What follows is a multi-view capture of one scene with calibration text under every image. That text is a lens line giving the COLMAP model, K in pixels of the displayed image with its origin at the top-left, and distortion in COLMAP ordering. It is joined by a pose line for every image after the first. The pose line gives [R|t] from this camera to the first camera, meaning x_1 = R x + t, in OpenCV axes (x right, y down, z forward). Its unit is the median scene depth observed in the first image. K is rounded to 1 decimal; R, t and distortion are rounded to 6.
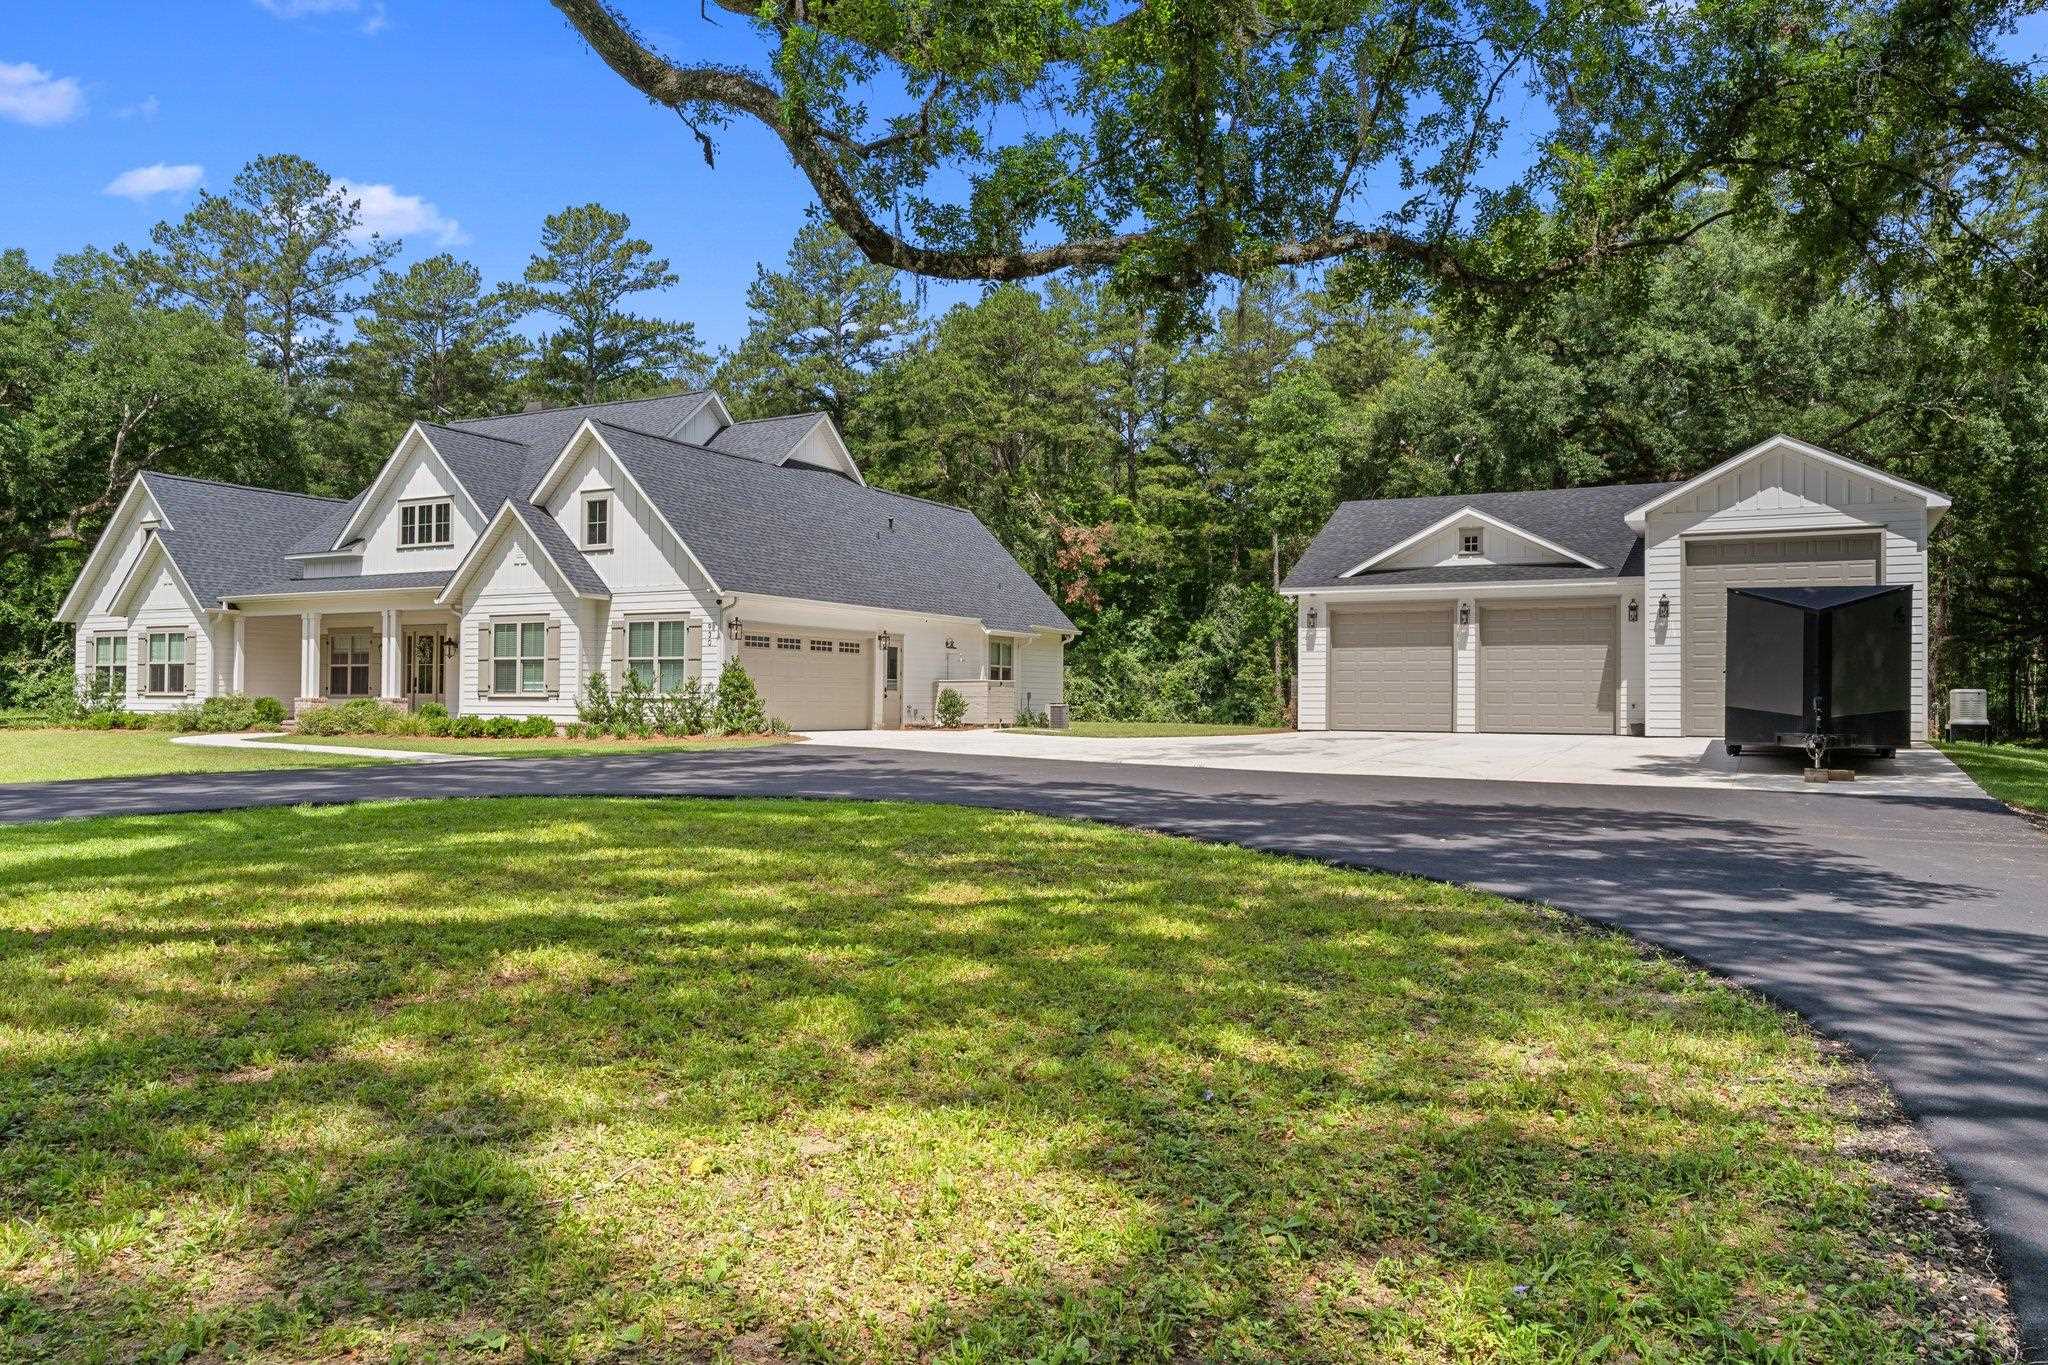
lens RADIAL K [[1495.1, 0, 1032.7], [0, 1495.1, 684.3], [0, 0, 1]] dist [-0.001025, -0.002141]
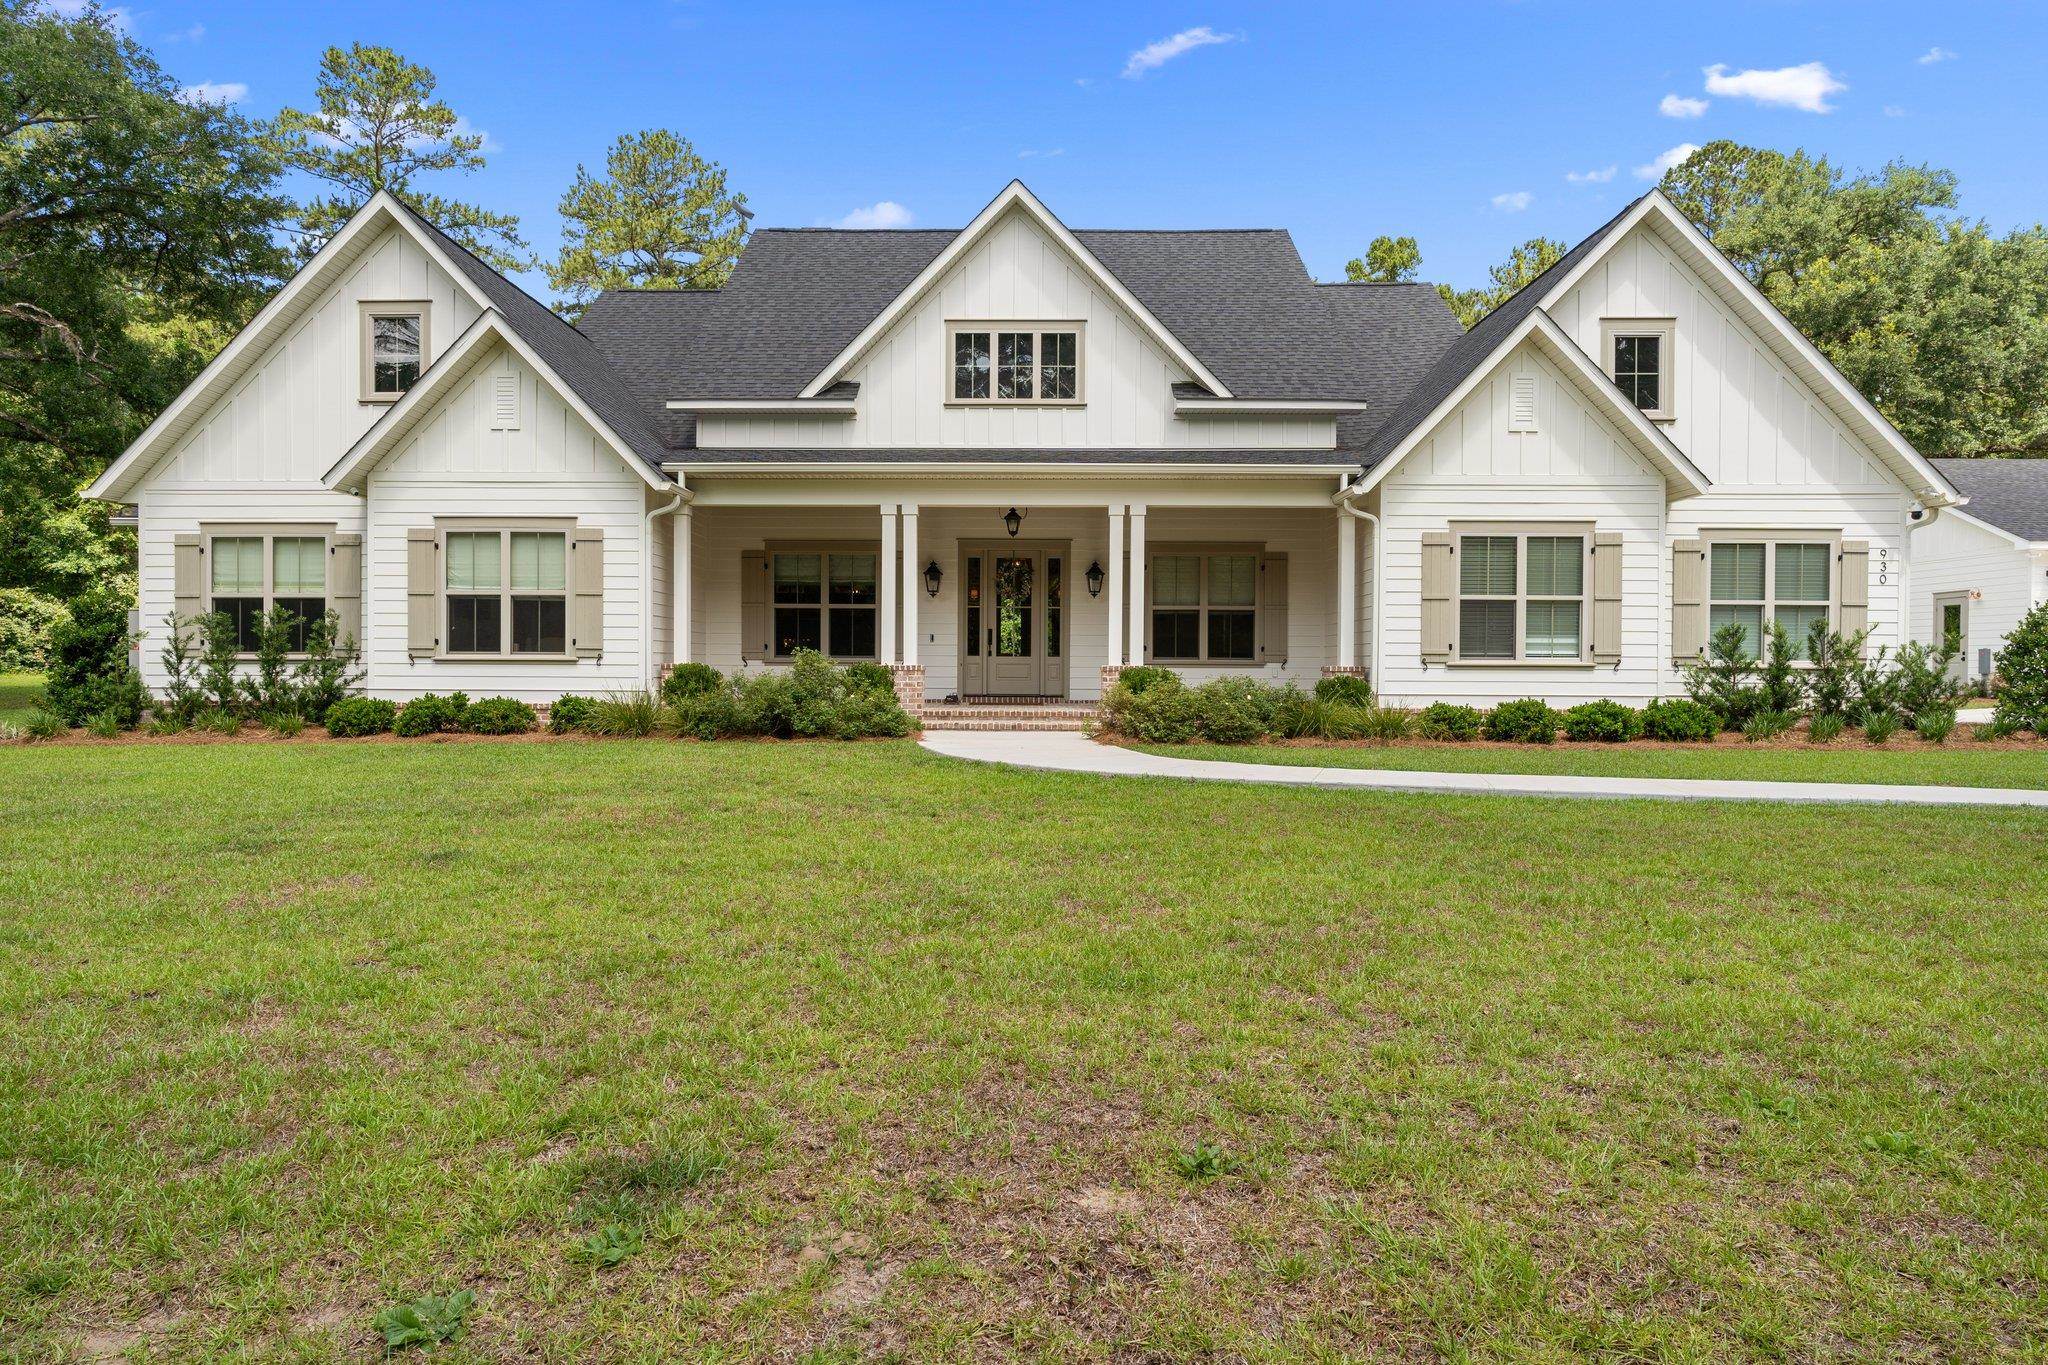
lens RADIAL K [[1135.1, 0, 1020.7], [0, 1135.1, 696.9], [0, 0, 1]] dist [-0.000054, -0.000037]
pose [[0.876257, -0.015684, 0.481589, -0.645657], [-0.005696, 0.999063, 0.042901, 0.002705], [-0.481811, -0.040336, 0.875346, 0.632924]]
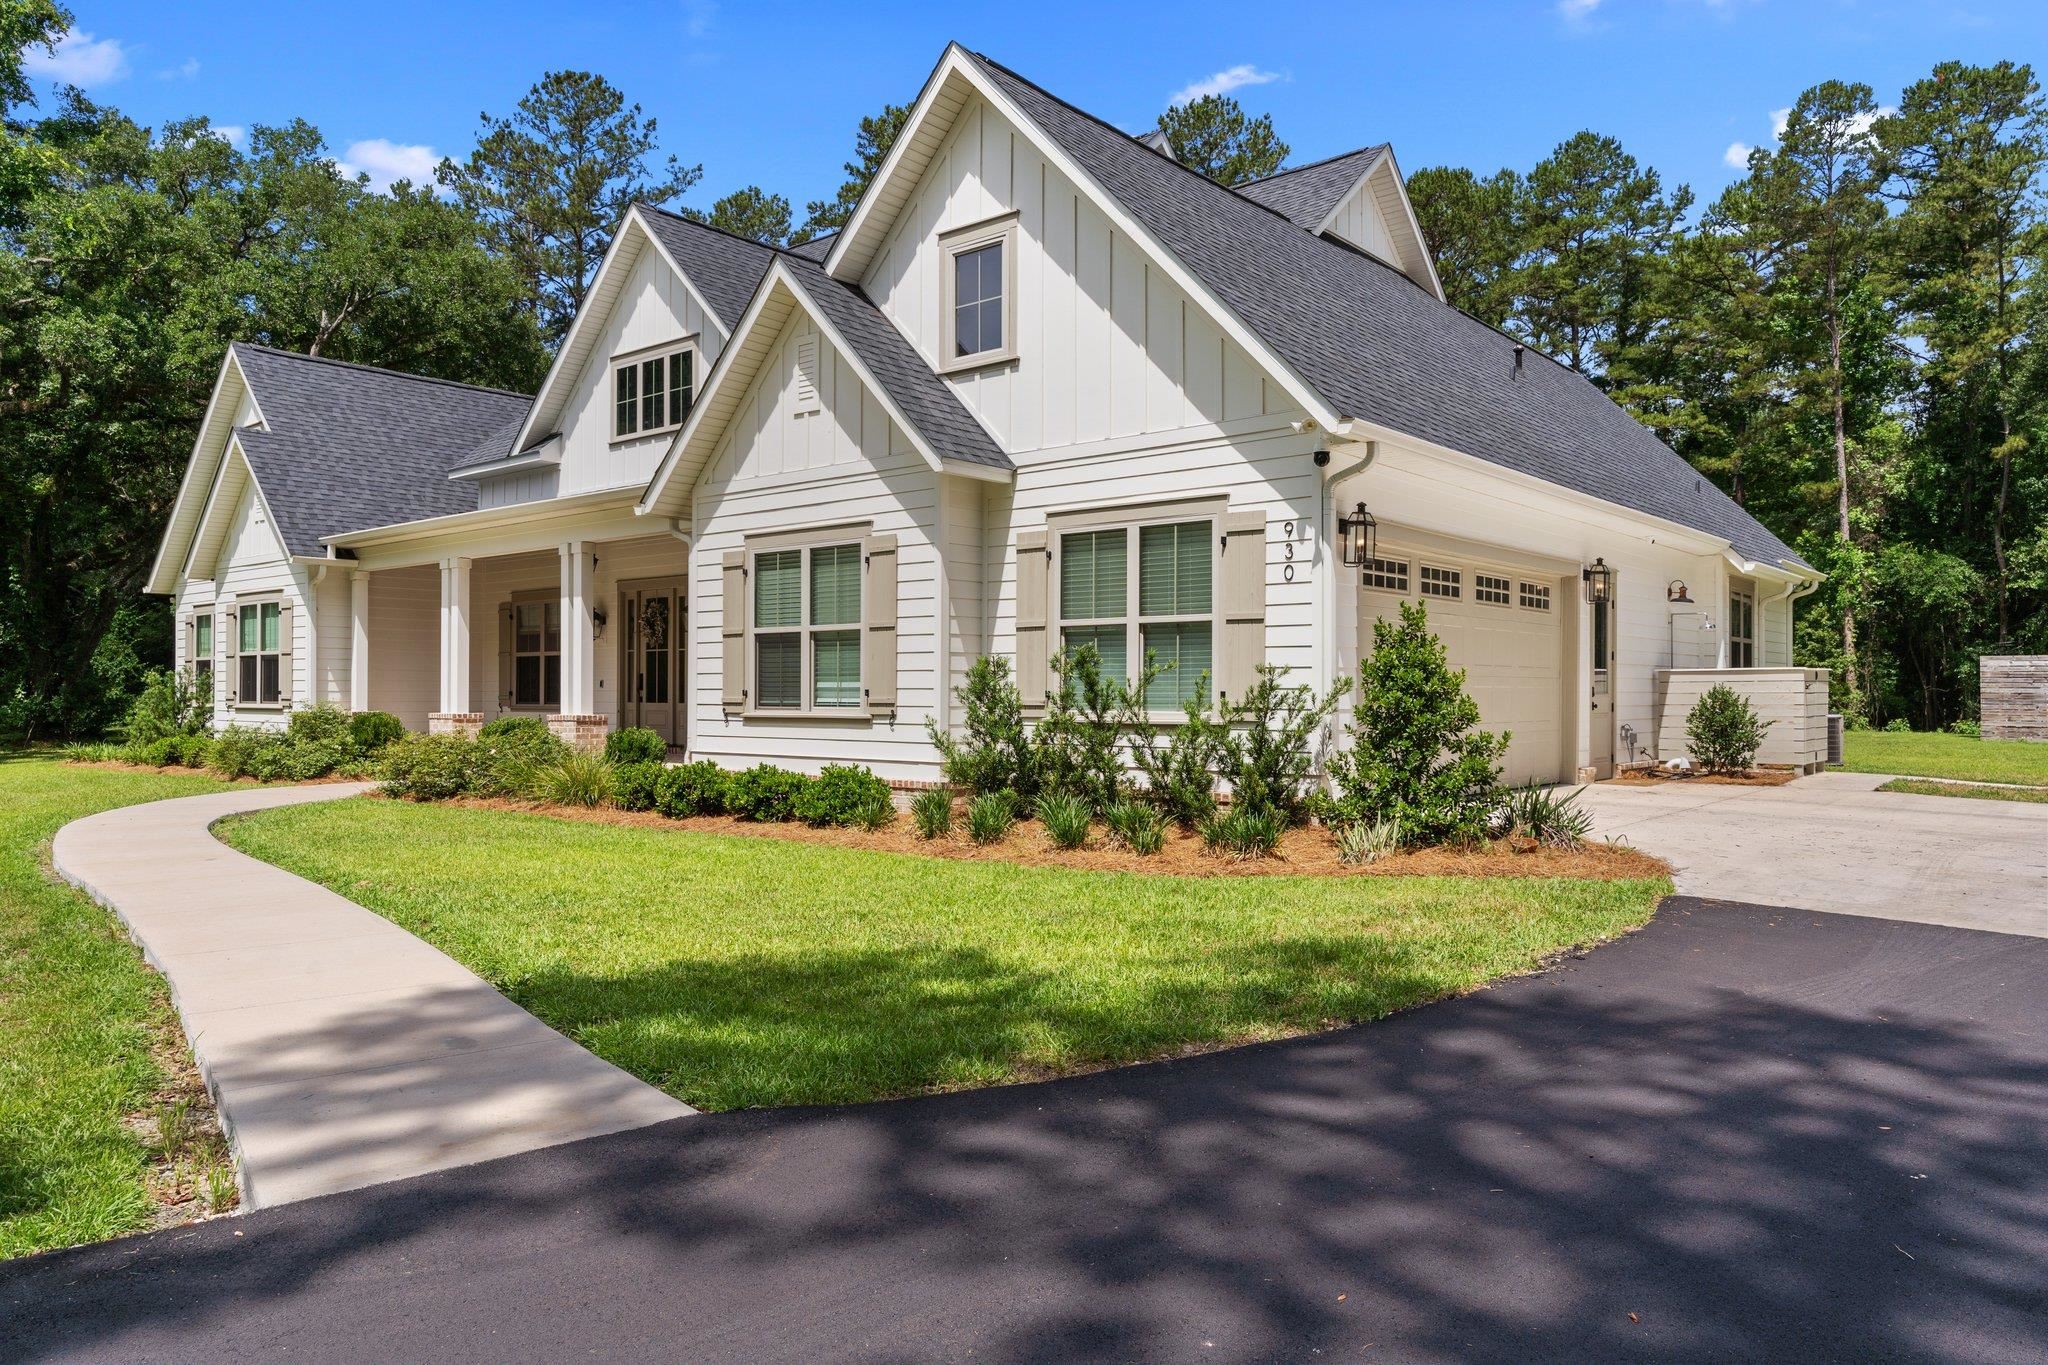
lens RADIAL K [[1412.5, 0, 1015.9], [0, 1412.5, 679.5], [0, 0, 1]] dist [-0.026267, -0.001008]
pose [[0.978039, -0.008679, -0.208239, -0.176307], [0.009528, 0.999950, 0.003075, -0.002941], [0.208202, -0.004991, 0.978073, 0.542952]]
